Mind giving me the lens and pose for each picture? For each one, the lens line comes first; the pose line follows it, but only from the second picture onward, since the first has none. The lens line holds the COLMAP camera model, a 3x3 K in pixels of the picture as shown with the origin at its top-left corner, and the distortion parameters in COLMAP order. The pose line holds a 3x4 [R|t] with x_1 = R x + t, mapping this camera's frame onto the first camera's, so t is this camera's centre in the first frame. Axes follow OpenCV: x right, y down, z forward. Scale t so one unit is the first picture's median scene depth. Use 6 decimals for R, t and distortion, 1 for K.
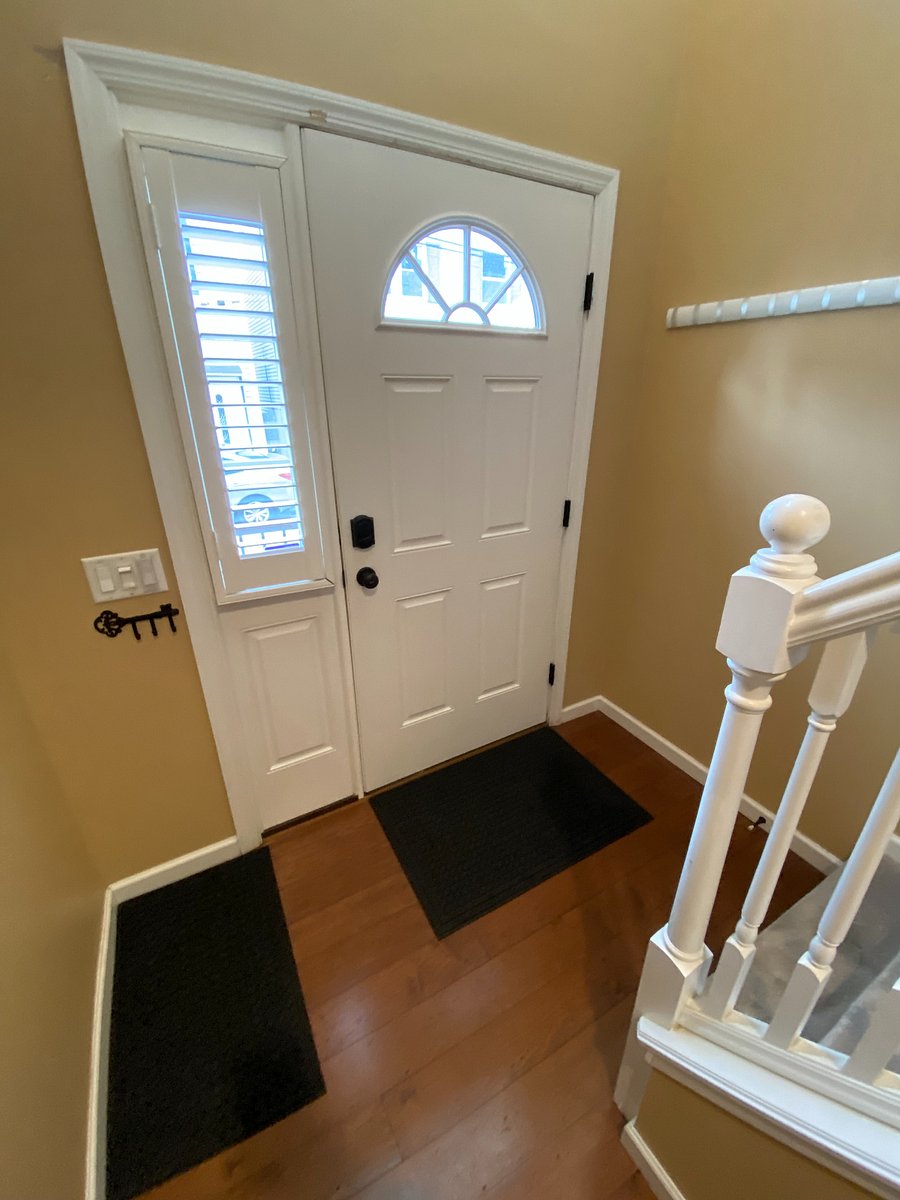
lens RADIAL K [[485.6, 0, 458.6], [0, 485.6, 600.8], [0, 0, 1]] dist [0.018138, -0.019297]
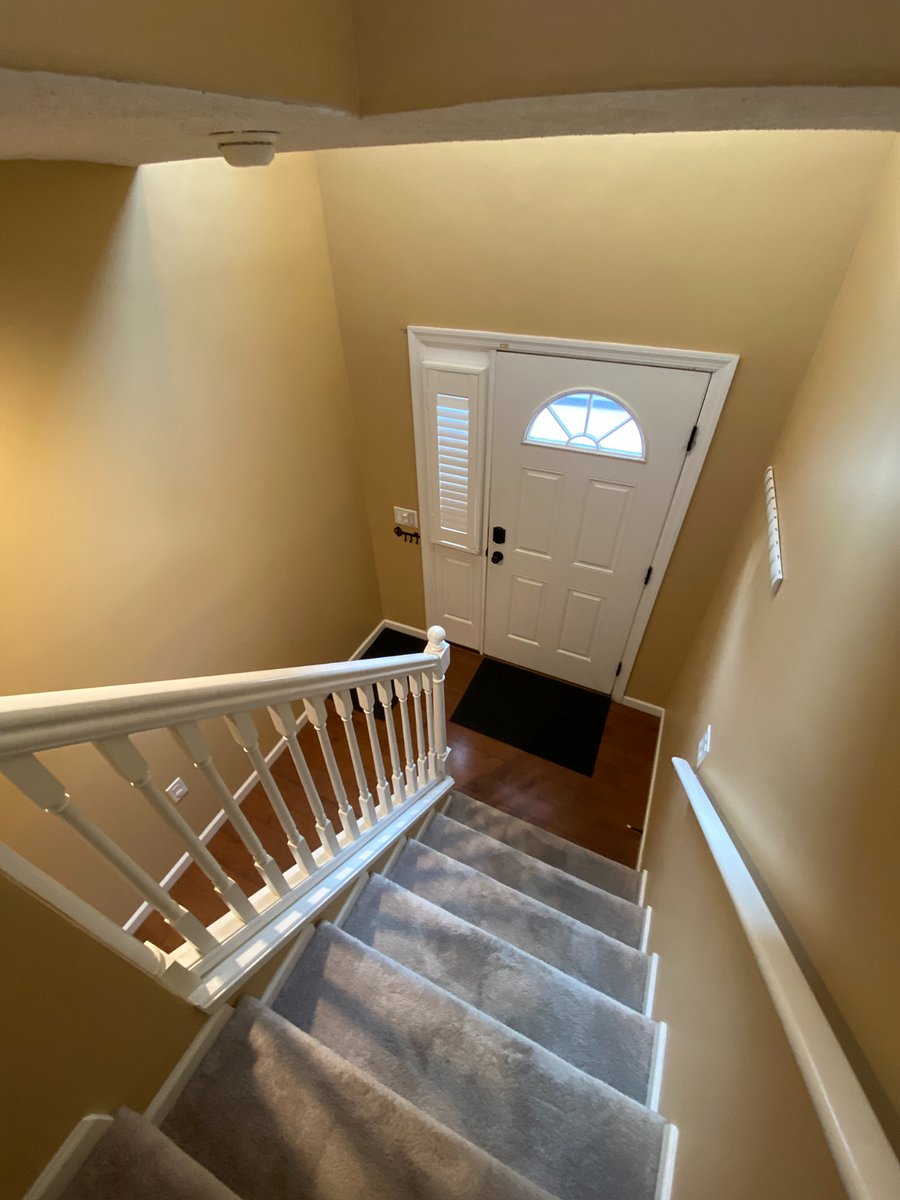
lens RADIAL K [[485.6, 0, 458.6], [0, 485.6, 600.8], [0, 0, 1]] dist [0.018138, -0.019297]
pose [[0.574875, 0.523773, -0.628633, 1.138785], [-0.310363, 0.850443, 0.424761, -0.752257], [0.757095, -0.049080, 0.651459, -0.387547]]
